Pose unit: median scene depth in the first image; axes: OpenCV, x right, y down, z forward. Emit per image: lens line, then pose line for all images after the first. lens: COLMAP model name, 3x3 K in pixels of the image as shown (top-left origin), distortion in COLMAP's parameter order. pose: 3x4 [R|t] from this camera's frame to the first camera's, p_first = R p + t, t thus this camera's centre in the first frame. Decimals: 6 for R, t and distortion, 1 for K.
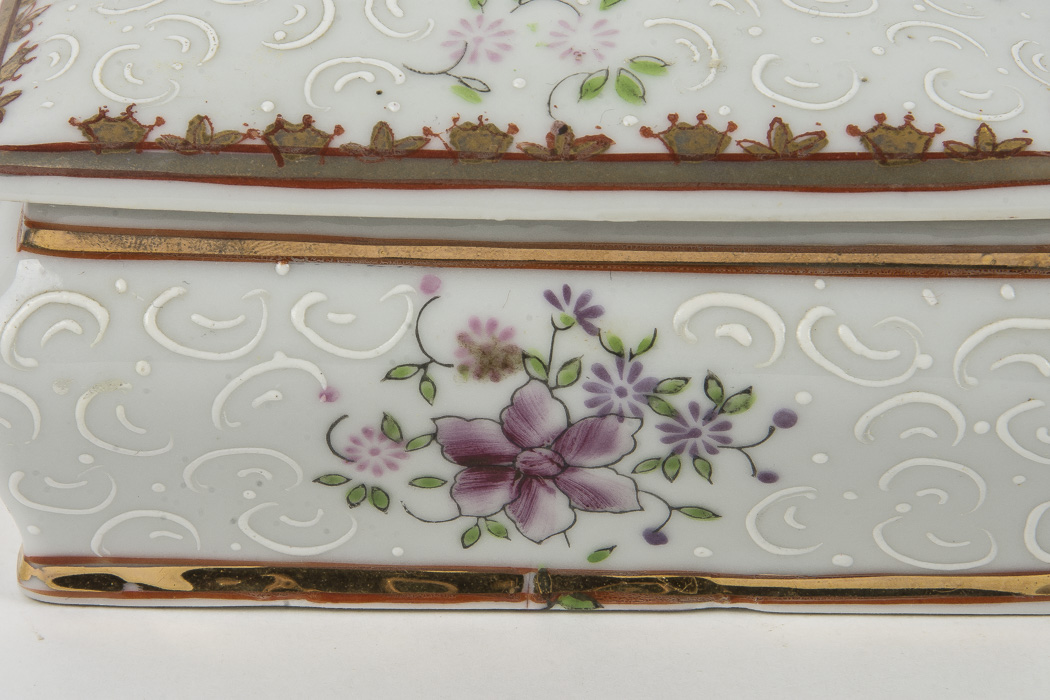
lens RADIAL K [[5199.5, 0, 502.1], [0, 5199.5, 353.3], [0, 0, 1]] dist [0.524178, 2.747101]
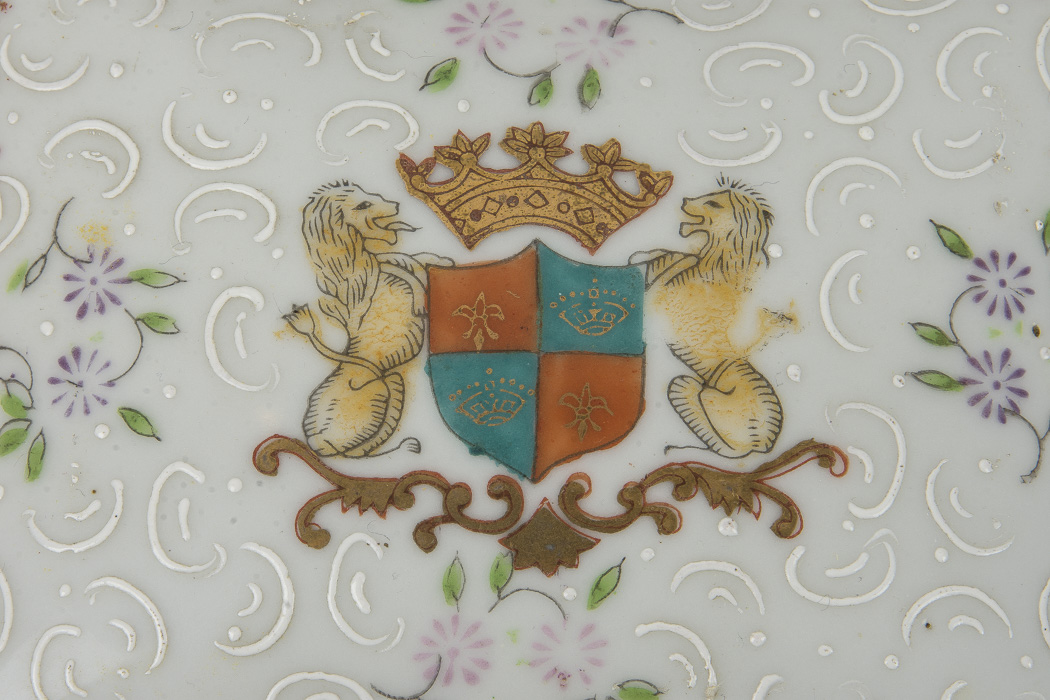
lens RADIAL K [[5199.5, 0, 502.1], [0, 5199.5, 353.3], [0, 0, 1]] dist [0.524178, 2.747101]
pose [[0.999950, -0.001394, 0.009853, -0.004948], [-0.006446, 0.663593, 0.748066, -0.775572], [-0.007581, -0.748093, 0.663551, 0.435093]]
